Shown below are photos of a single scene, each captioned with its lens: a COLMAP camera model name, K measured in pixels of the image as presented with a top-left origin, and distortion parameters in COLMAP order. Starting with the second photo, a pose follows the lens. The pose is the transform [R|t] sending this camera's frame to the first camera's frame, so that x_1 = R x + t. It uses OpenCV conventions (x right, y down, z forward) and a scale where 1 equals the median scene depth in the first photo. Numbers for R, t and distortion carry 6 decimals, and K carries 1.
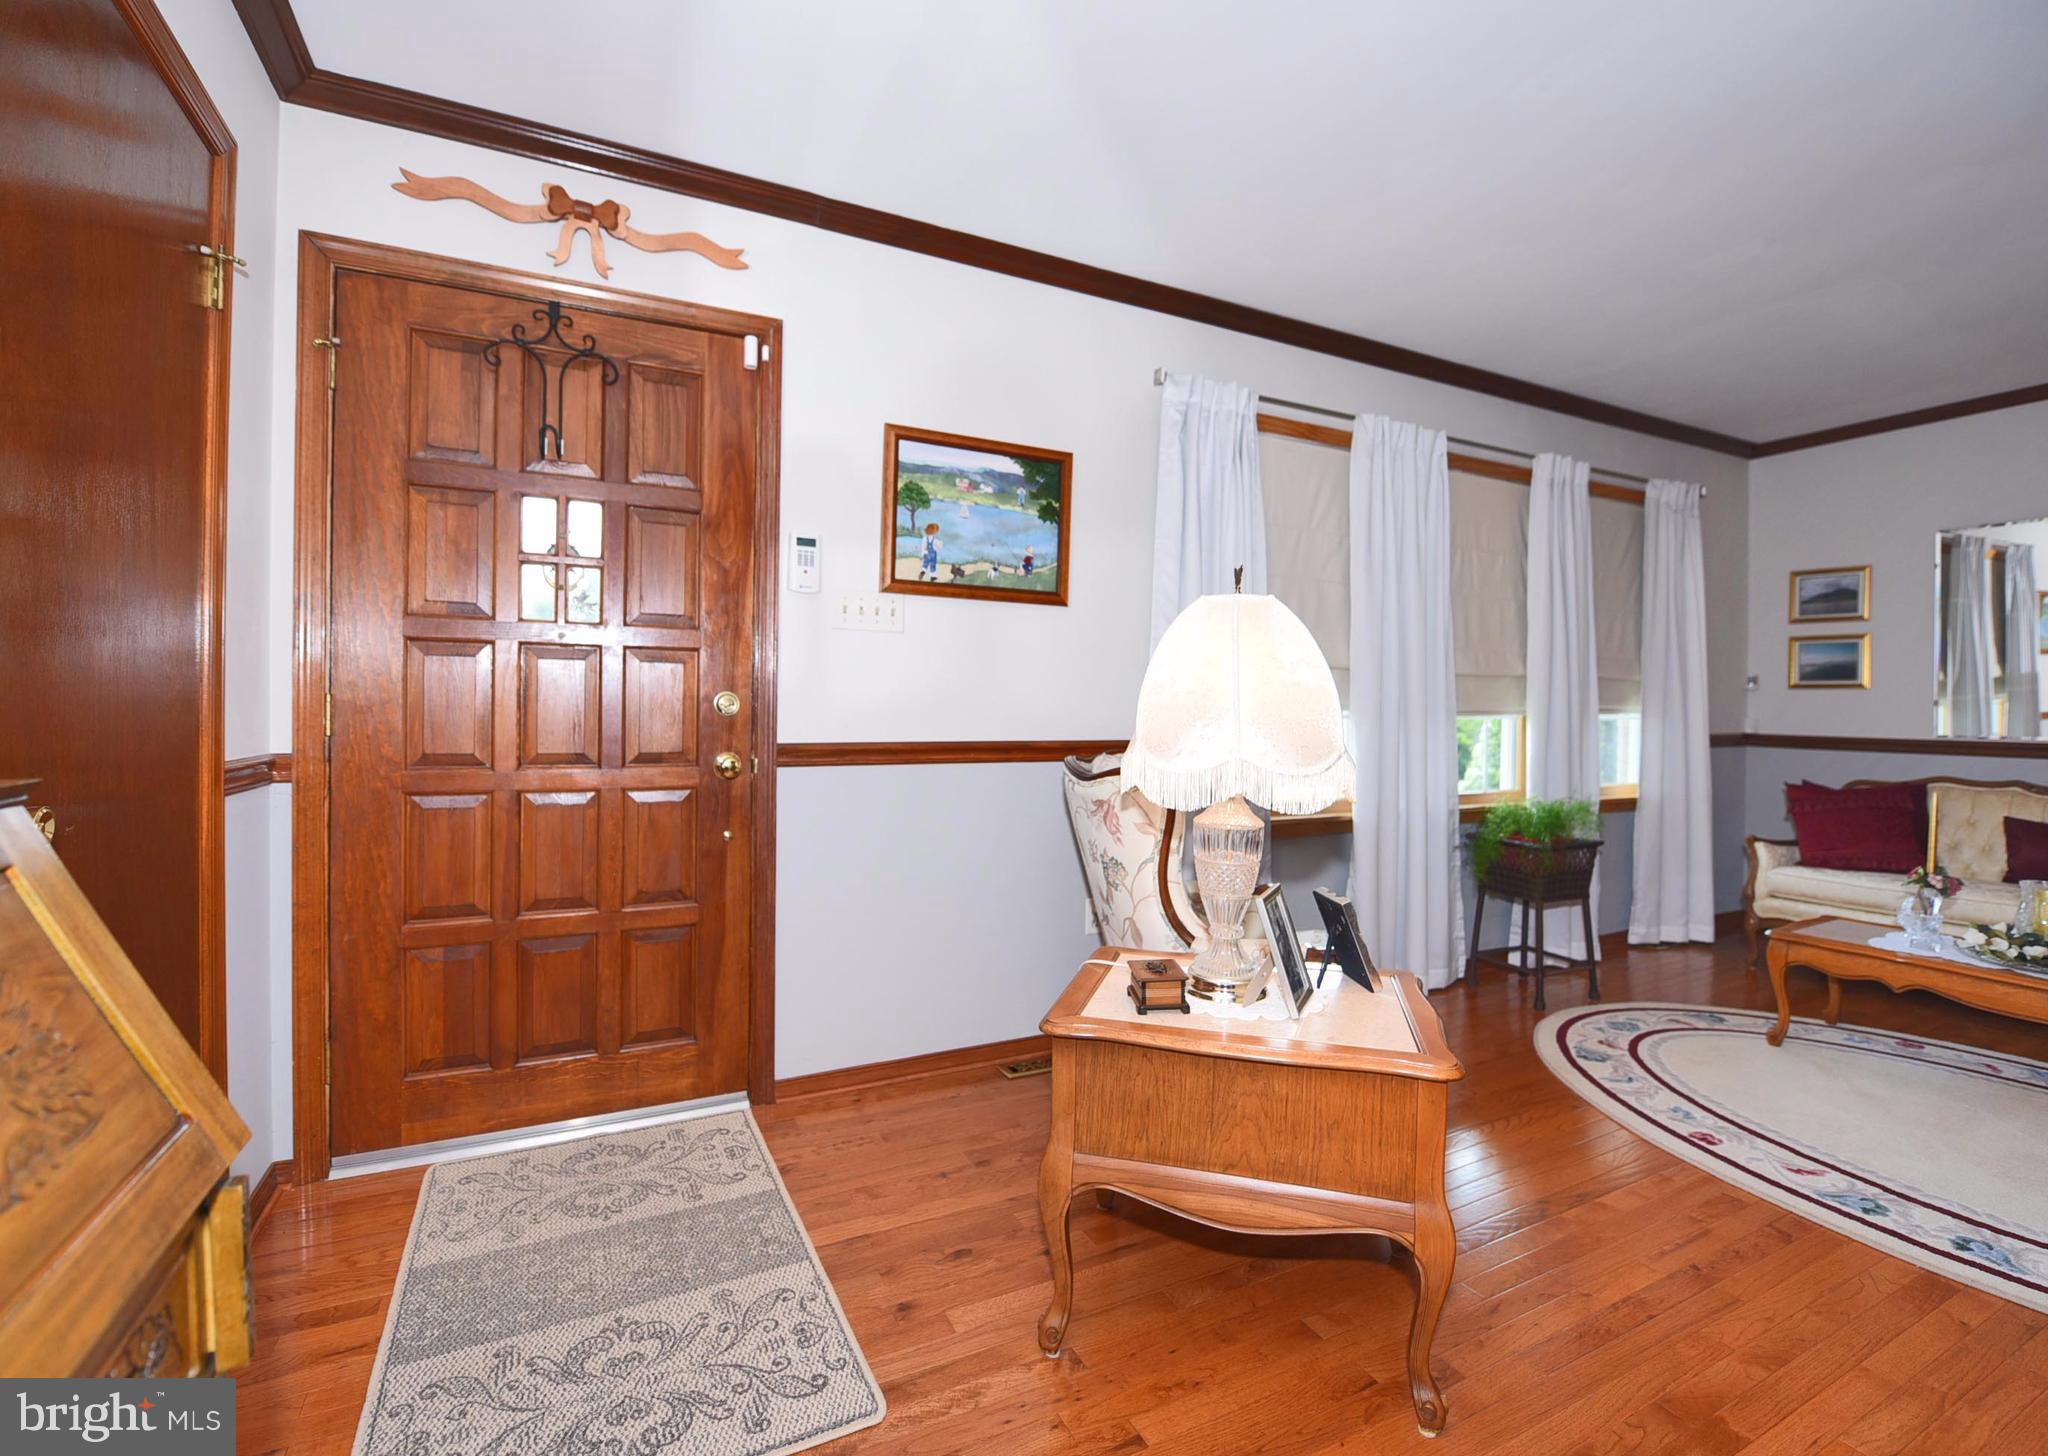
lens RADIAL K [[882.6, 0, 1024.5], [0, 882.6, 706.9], [0, 0, 1]] dist [-0.020649, -0.000752]
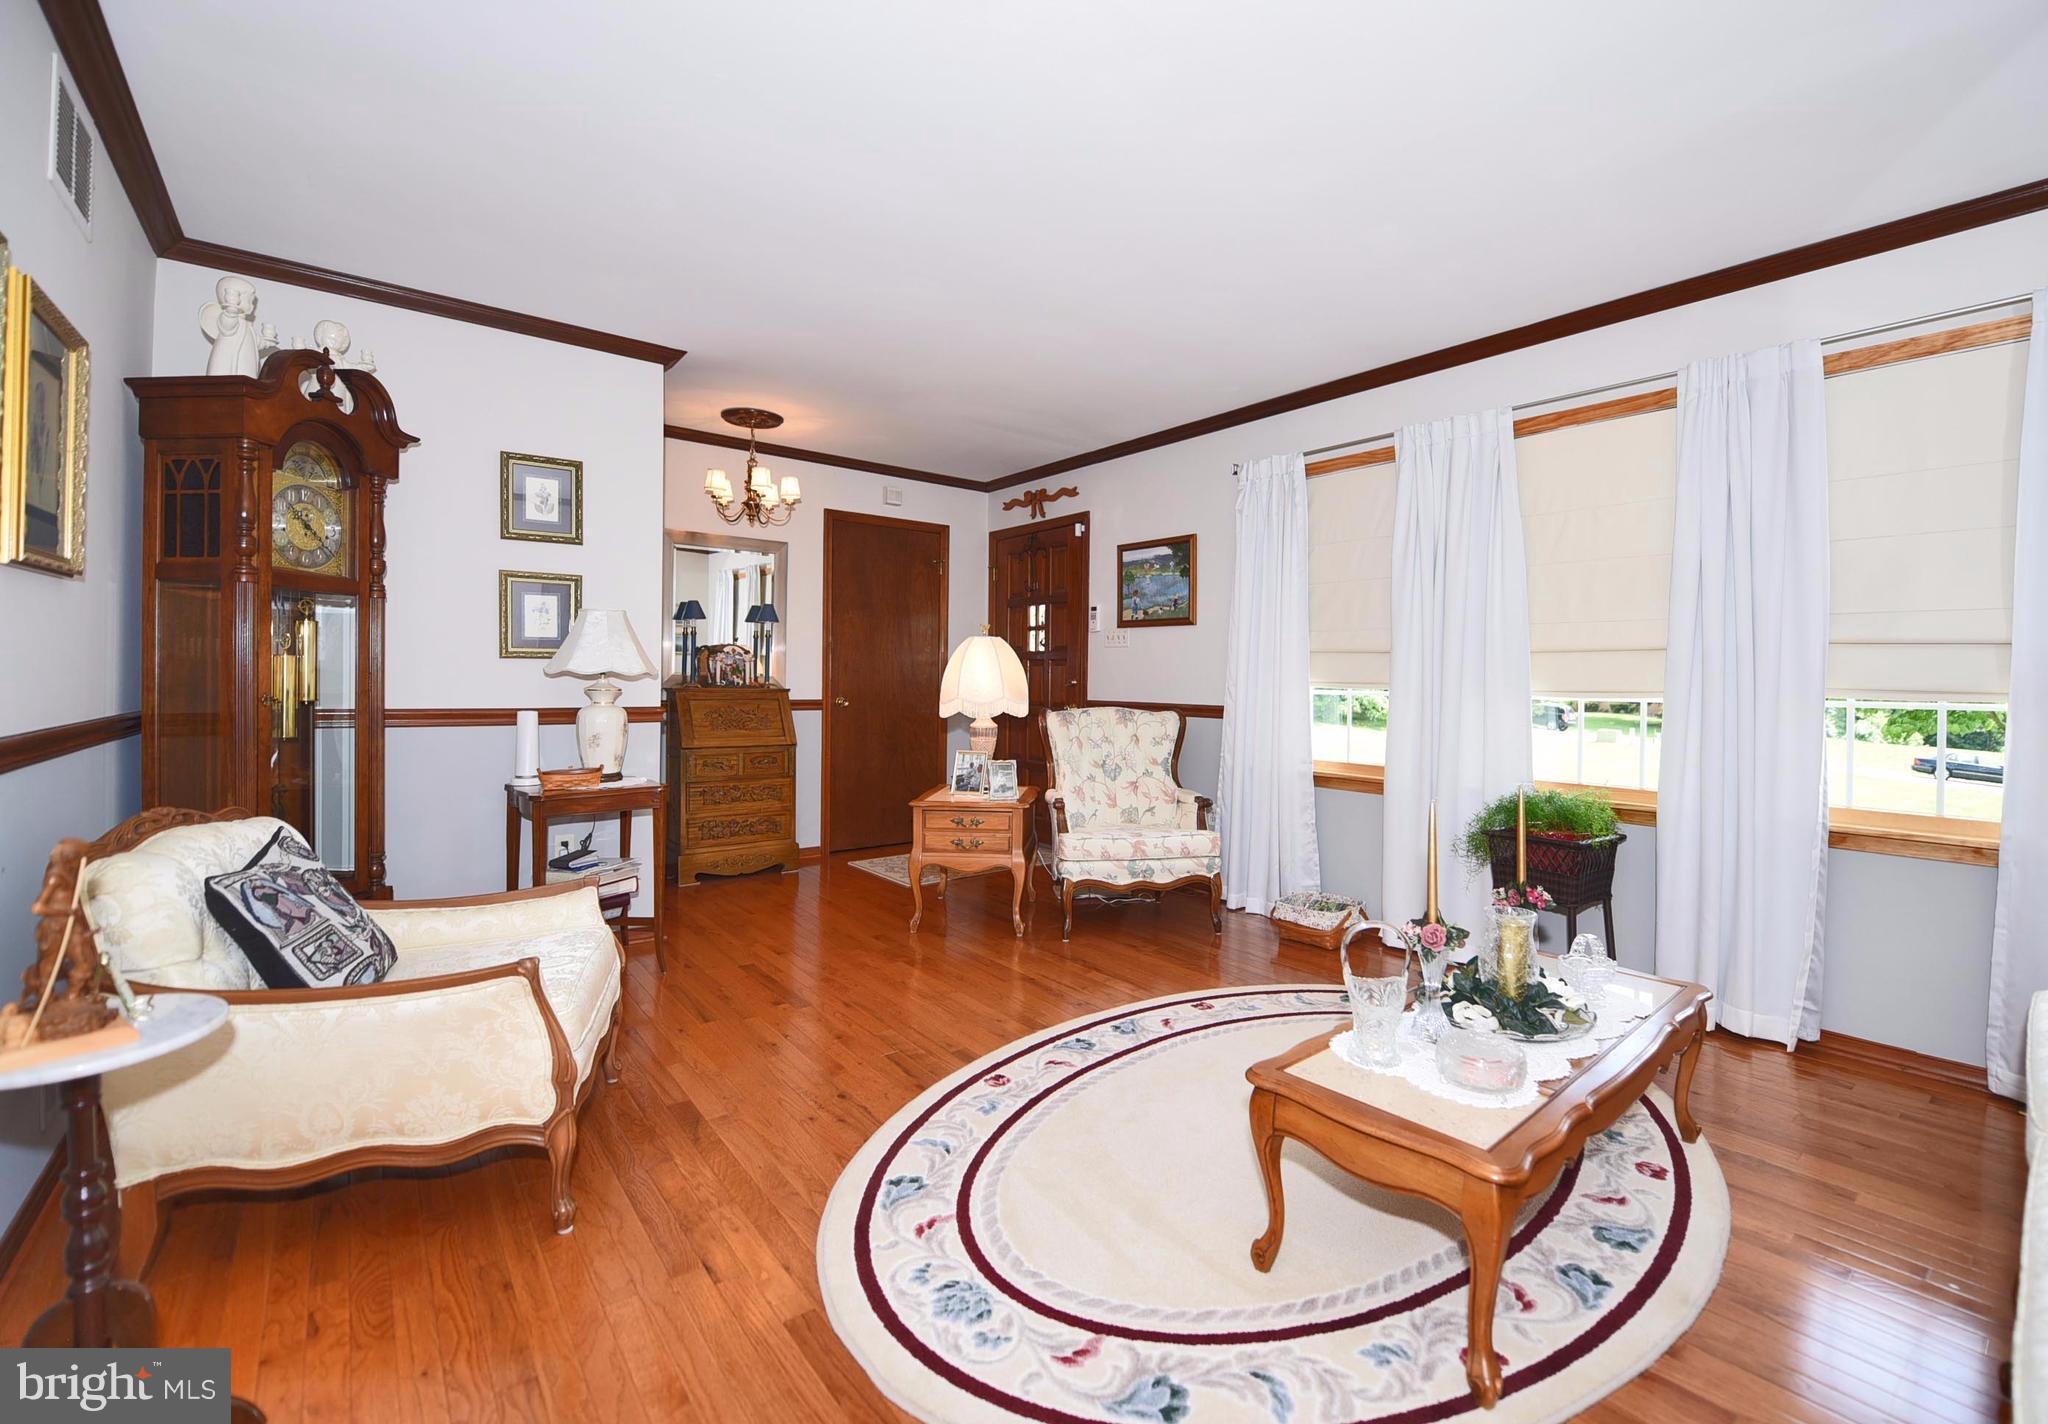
lens RADIAL K [[866.3, 0, 1048.1], [0, 866.3, 694.0], [0, 0, 1]] dist [-0.016789, -0.000178]
pose [[0.205138, 0.018298, -0.978562, 1.782238], [-0.002309, 0.999831, 0.018211, -0.012198], [0.978730, -0.001476, 0.205145, 0.423687]]
